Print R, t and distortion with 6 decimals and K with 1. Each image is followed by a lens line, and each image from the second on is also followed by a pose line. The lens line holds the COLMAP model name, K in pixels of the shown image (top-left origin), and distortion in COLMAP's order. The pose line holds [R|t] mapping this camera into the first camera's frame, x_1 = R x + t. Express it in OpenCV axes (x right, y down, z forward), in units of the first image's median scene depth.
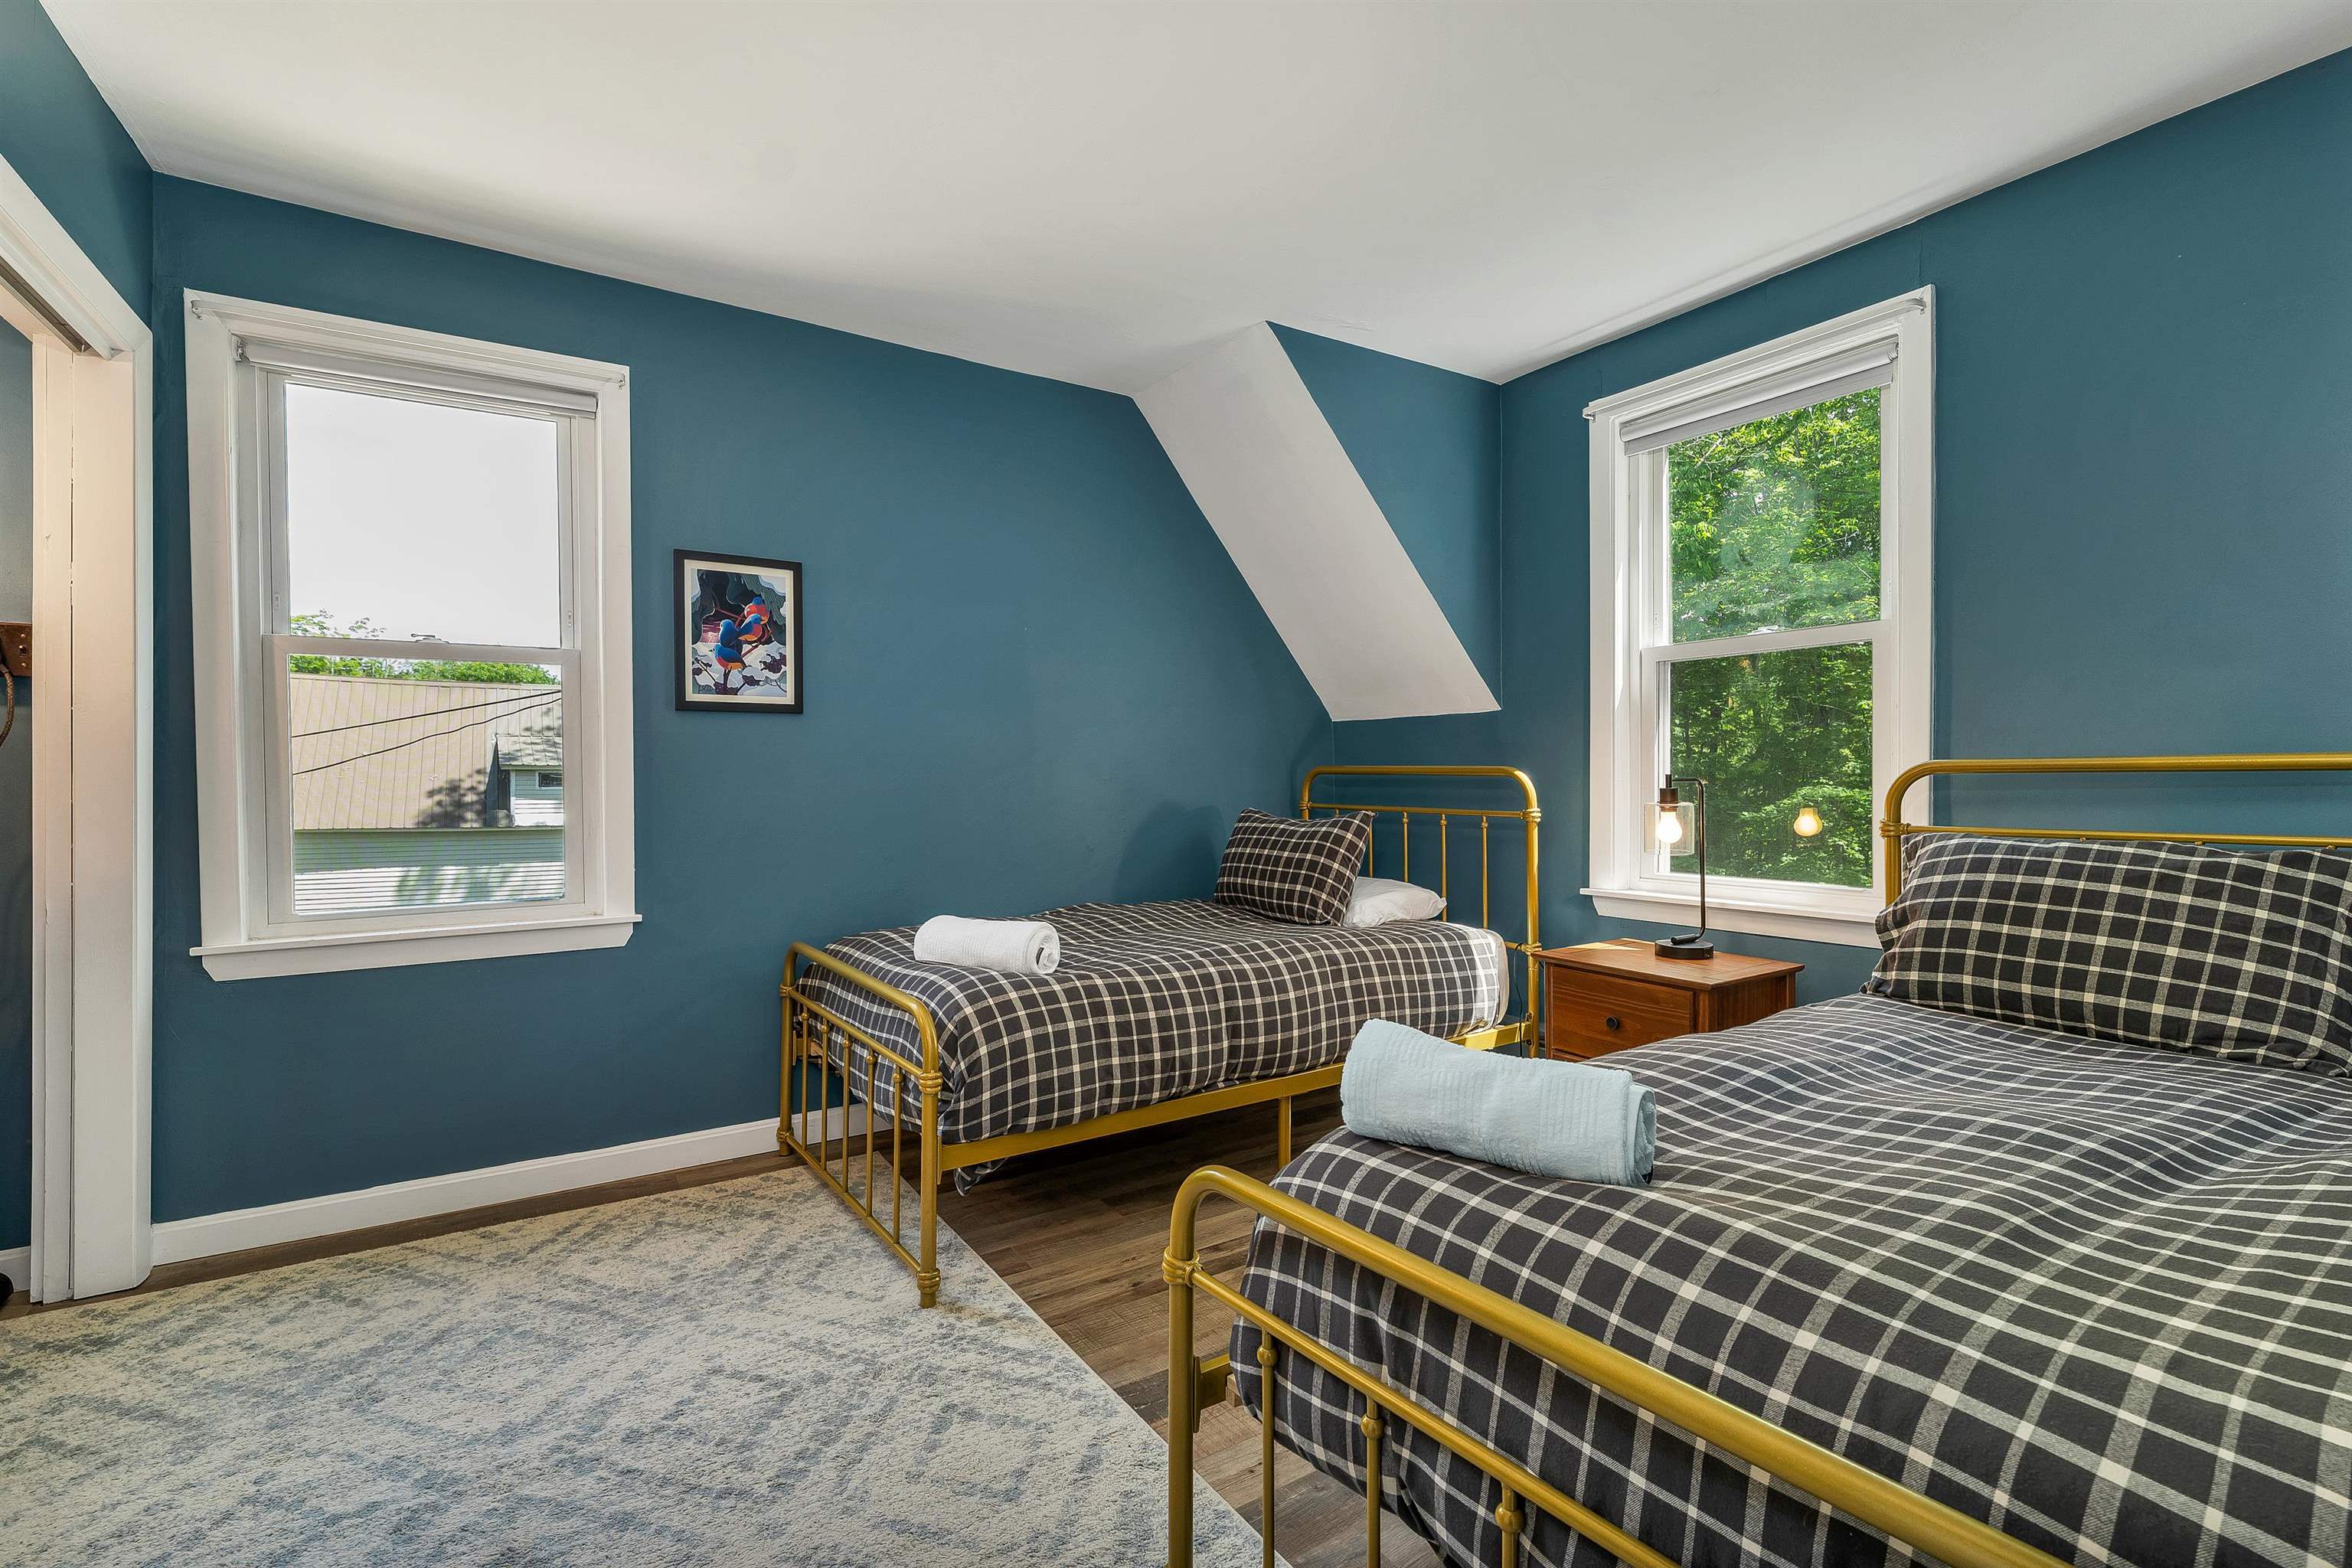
lens RADIAL K [[1066.3, 0, 1179.6], [0, 1066.3, 781.2], [0, 0, 1]] dist [-0.000910, -0.000355]
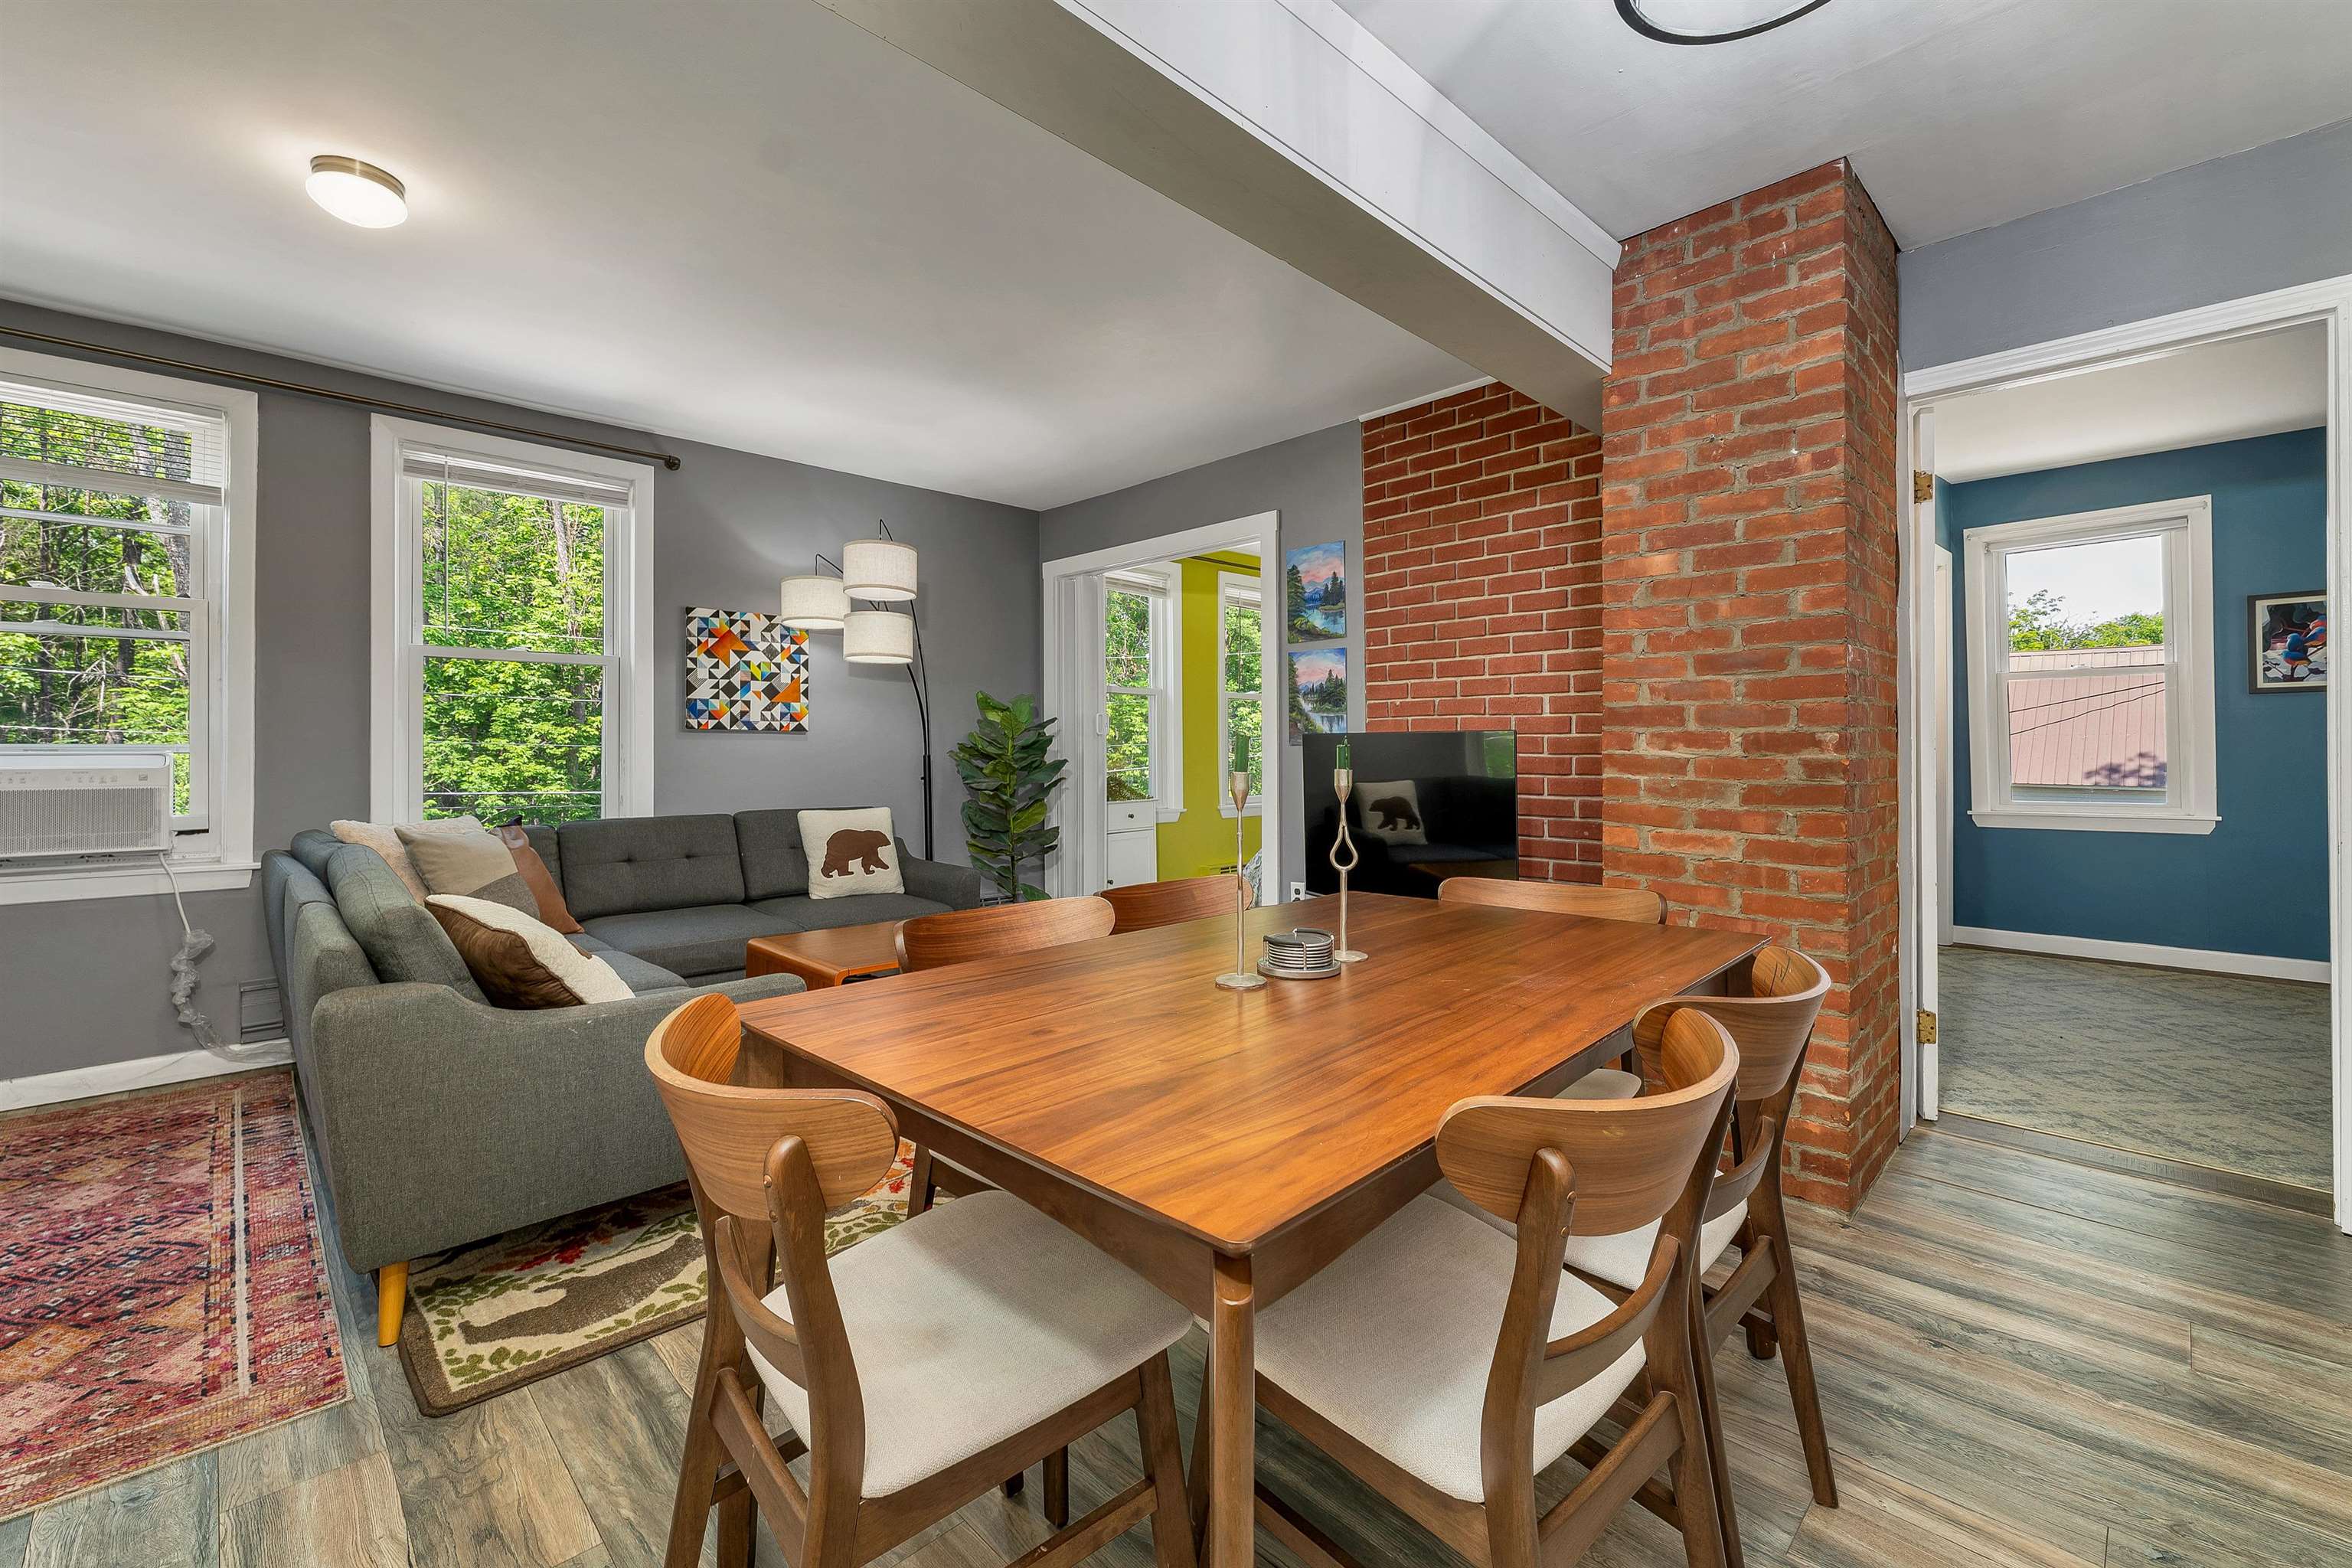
lens RADIAL K [[968.4, 0, 1179.2], [0, 968.4, 765.9], [0, 0, 1]] dist [-0.002805, -0.000323]
pose [[0.201196, -0.002099, -0.979549, 0.643704], [-0.000402, 0.999997, -0.002225, 0.047173], [0.979551, 0.000842, 0.201195, -0.902599]]
